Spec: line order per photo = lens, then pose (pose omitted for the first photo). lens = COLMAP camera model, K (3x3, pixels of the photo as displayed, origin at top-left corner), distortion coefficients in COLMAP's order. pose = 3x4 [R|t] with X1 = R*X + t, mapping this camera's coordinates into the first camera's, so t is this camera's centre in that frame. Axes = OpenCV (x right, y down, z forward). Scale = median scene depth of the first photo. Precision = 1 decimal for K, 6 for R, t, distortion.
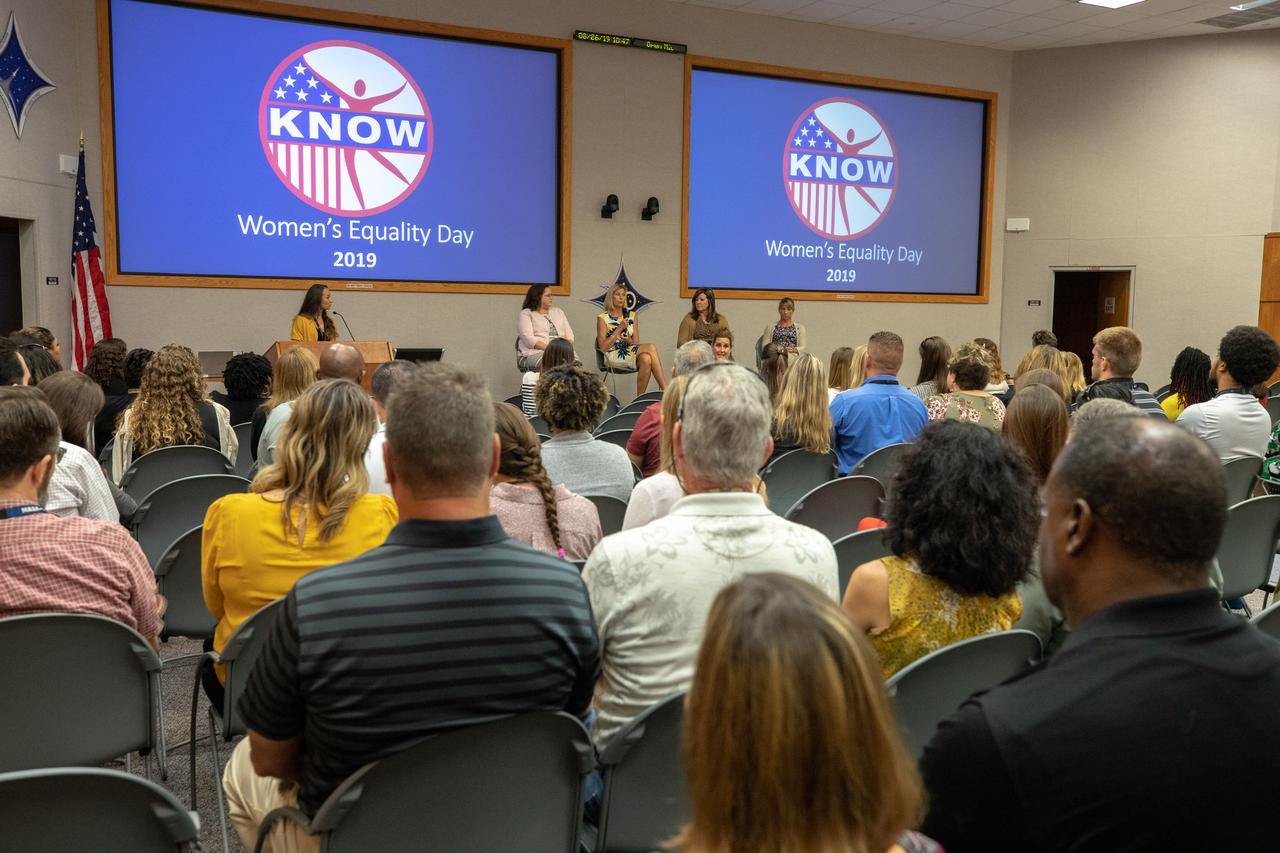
lens RADIAL K [[1270.7, 0, 633.8], [0, 1270.7, 431.8], [0, 0, 1]] dist [0.024820, 0.000000]
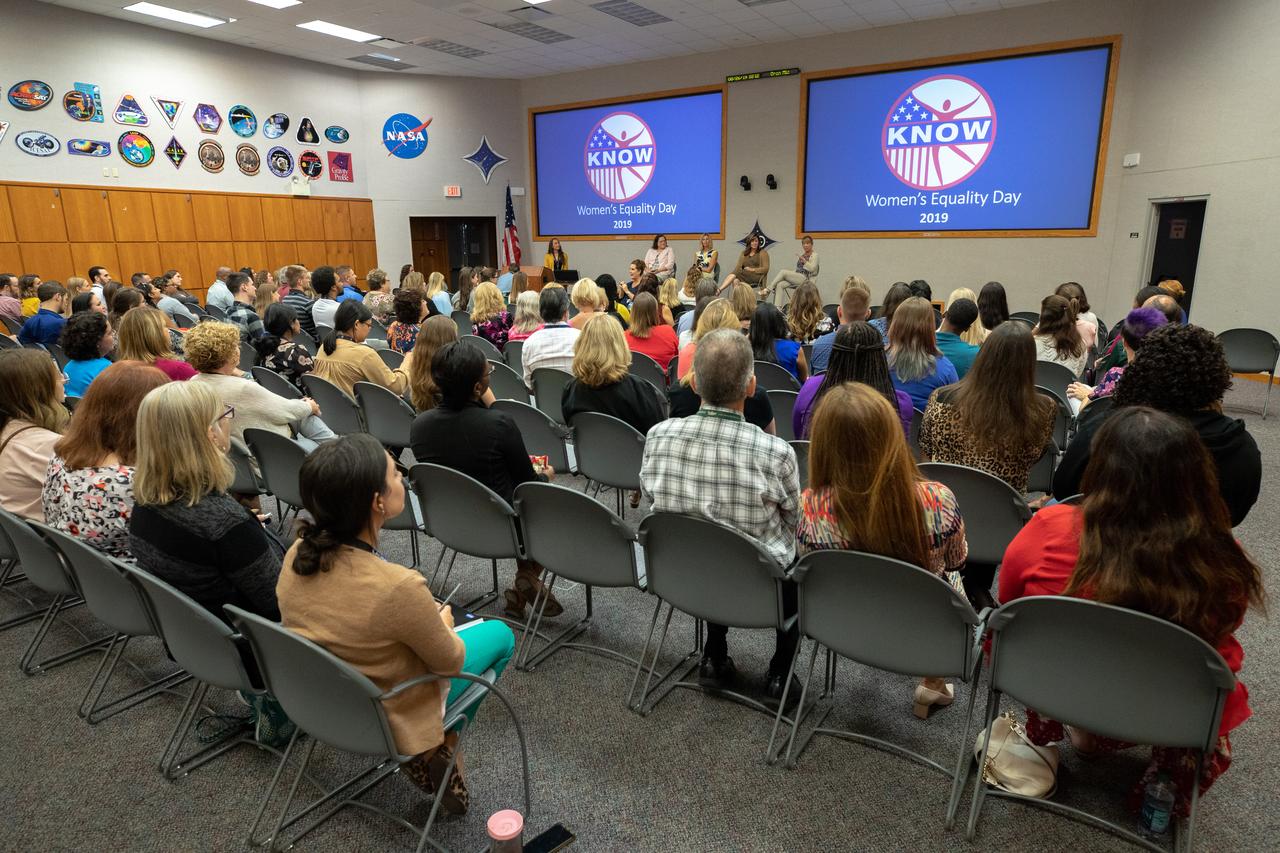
lens RADIAL K [[719.4, 0, 643.4], [0, 719.4, 423.3], [0, 0, 1]] dist [-0.011894, -0.000175]
pose [[0.512926, 0.188003, -0.837593, 0.730947], [-0.072014, 0.981708, 0.176251, -0.025860], [0.855407, -0.030085, 0.517082, 0.387557]]
